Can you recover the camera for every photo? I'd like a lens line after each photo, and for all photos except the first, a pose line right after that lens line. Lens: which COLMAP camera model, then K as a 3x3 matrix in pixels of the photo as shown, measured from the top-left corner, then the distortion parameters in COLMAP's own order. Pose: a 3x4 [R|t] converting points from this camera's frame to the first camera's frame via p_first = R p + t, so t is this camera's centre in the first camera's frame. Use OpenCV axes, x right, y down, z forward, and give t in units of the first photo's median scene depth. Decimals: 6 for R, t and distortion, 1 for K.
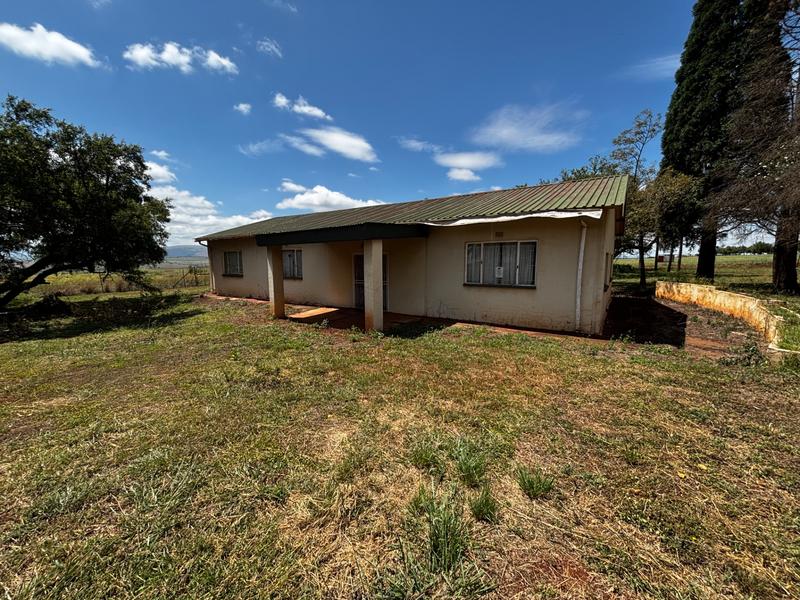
lens RADIAL K [[320.0, 0, 407.2], [0, 320.0, 300.2], [0, 0, 1]] dist [0.000614, 0.000254]
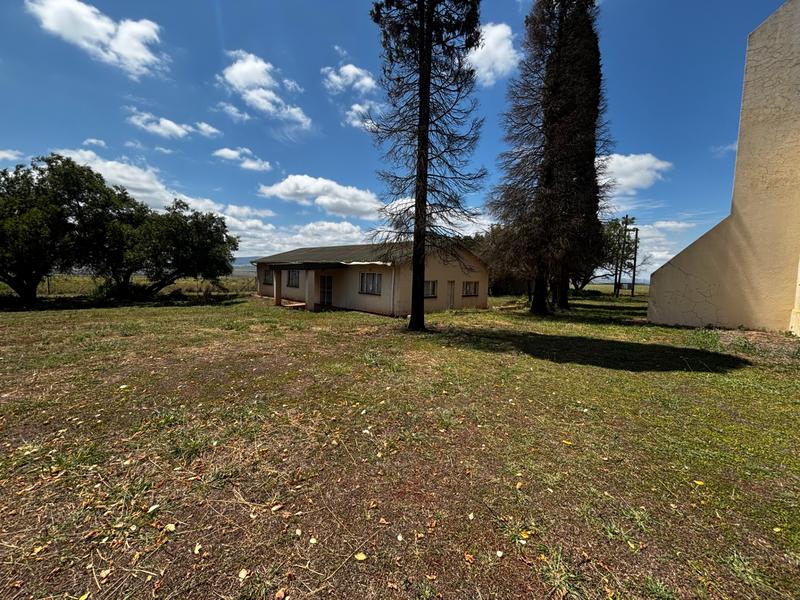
lens RADIAL K [[323.3, 0, 403.4], [0, 323.3, 297.2], [0, 0, 1]] dist [0.001256, 0.000045]
pose [[0.983088, 0.051176, -0.175840, 0.567279], [-0.062104, 0.996428, -0.057217, 0.054668], [0.172284, 0.067170, 0.982754, -0.668645]]
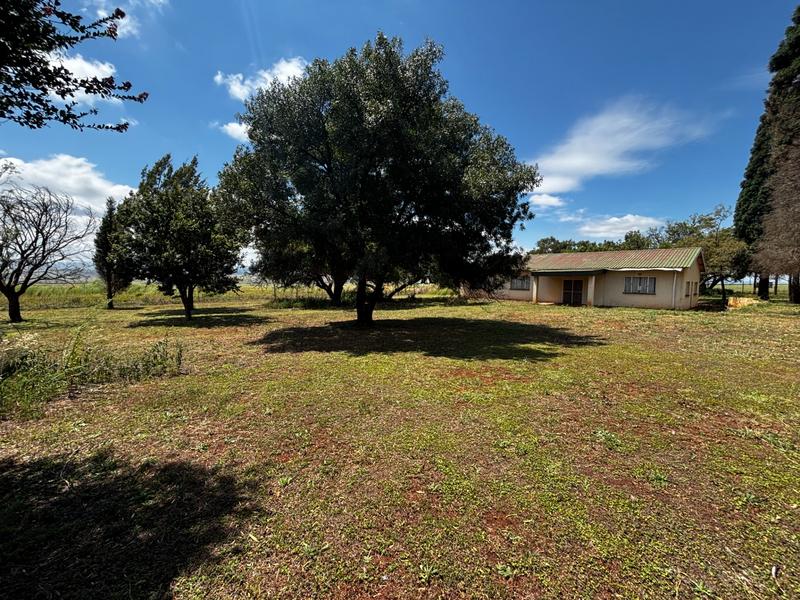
lens RADIAL K [[323.3, 0, 403.4], [0, 323.3, 297.2], [0, 0, 1]] dist [0.001256, 0.000045]
pose [[0.971562, 0.036736, -0.233917, -0.658225], [-0.052607, 0.996691, -0.061972, 0.171425], [0.230867, 0.072515, 0.970279, -1.371803]]
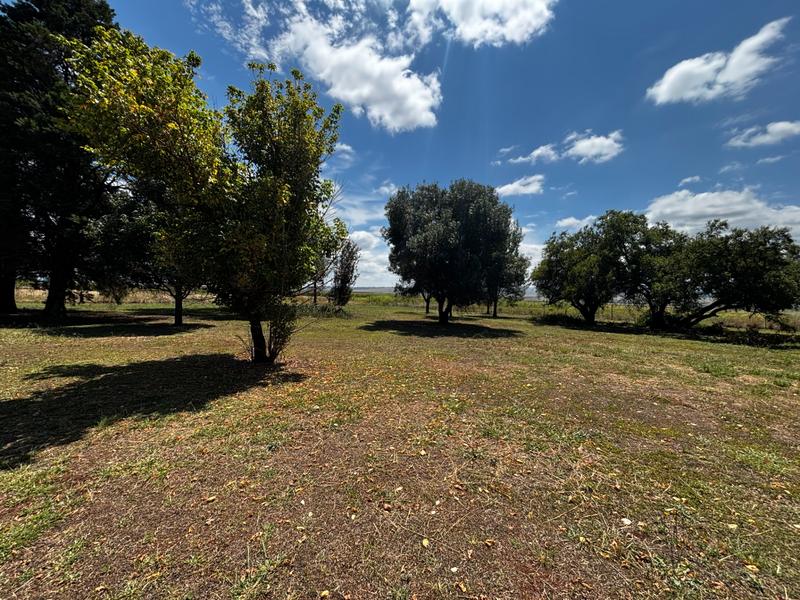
lens RADIAL K [[325.6, 0, 400.0], [0, 325.6, 300.0], [0, 0, 1]] dist [-0.000972, -0.000202]
pose [[-0.077515, 0.030796, -0.996515, 0.703093], [-0.146558, 0.988312, 0.041943, 0.035983], [0.986160, 0.149299, -0.072096, -0.525211]]
